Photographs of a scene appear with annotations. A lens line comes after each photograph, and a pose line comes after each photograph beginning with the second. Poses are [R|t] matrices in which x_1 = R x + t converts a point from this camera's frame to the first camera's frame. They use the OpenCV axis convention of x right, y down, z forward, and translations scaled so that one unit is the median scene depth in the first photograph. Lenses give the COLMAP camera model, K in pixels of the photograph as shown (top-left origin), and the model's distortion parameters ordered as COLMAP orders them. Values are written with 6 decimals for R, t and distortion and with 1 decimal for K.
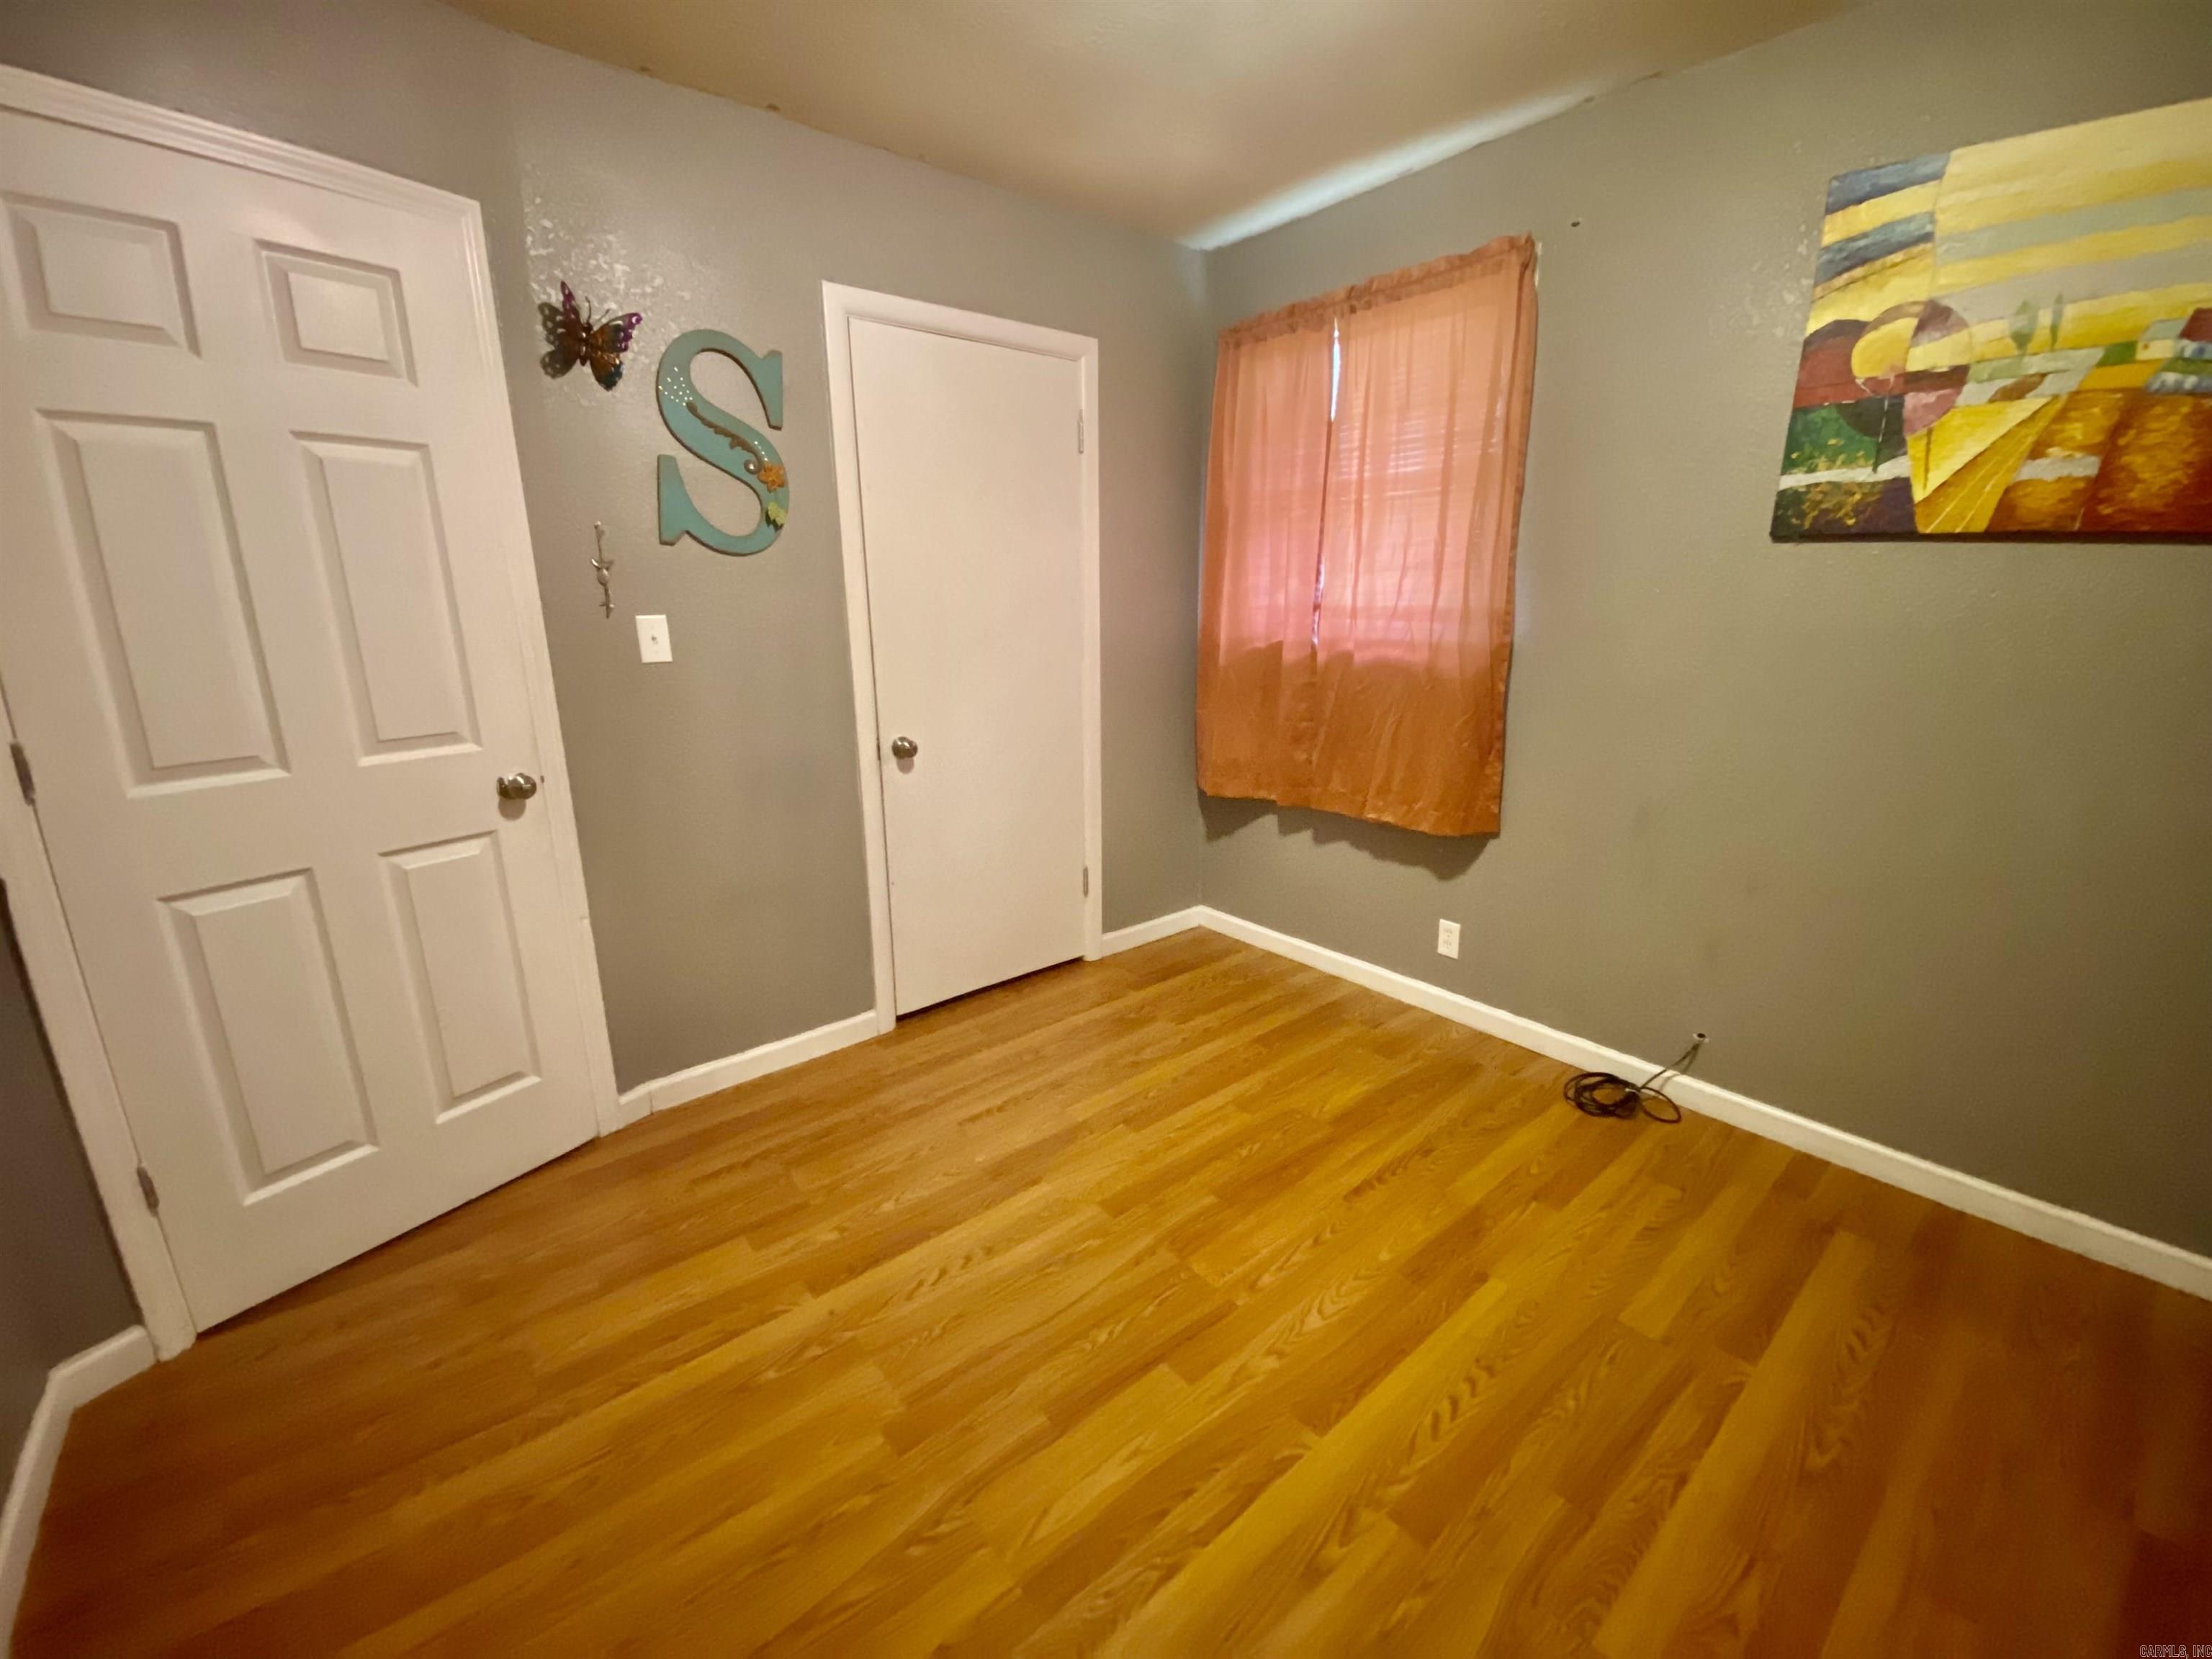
lens RADIAL K [[907.6, 0, 1110.4], [0, 907.6, 820.3], [0, 0, 1]] dist [0.035273, -0.023441]
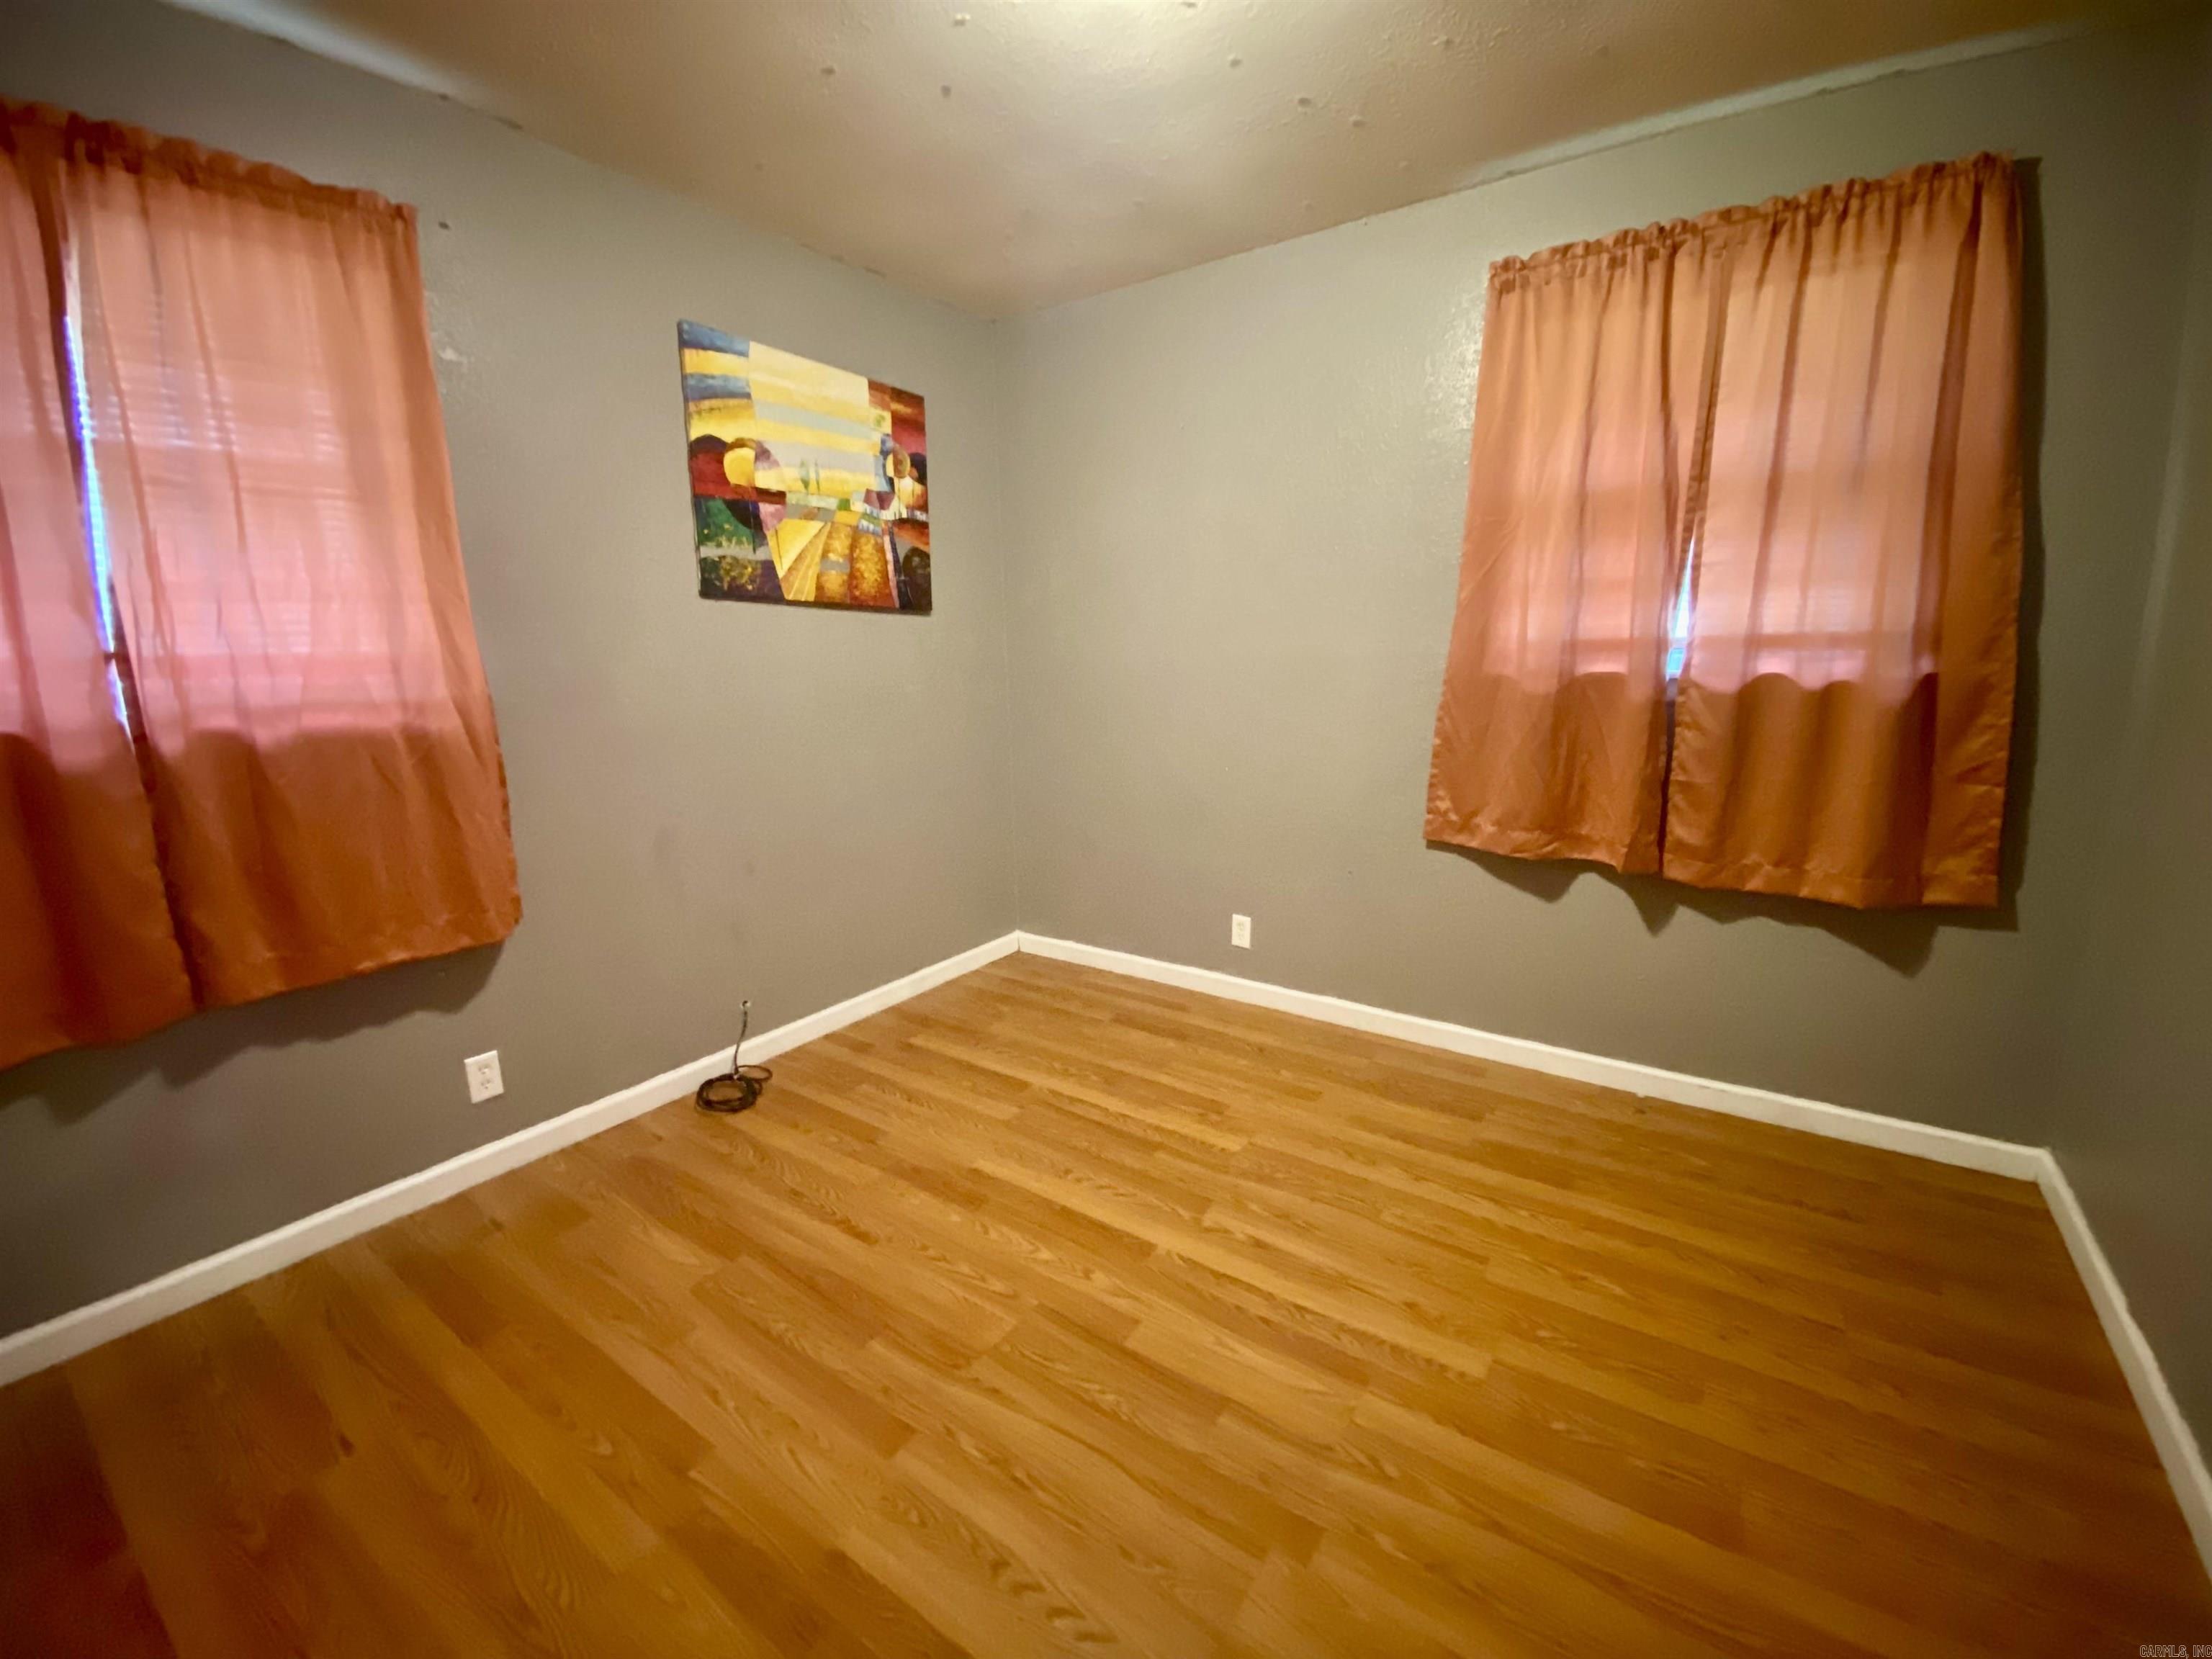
lens RADIAL K [[907.6, 0, 1110.4], [0, 907.6, 820.3], [0, 0, 1]] dist [0.035273, -0.023441]
pose [[-0.266260, -0.171153, 0.948584, -0.720478], [0.250418, 0.938036, 0.239540, -0.195742], [-0.930804, 0.301322, -0.206901, 0.912709]]
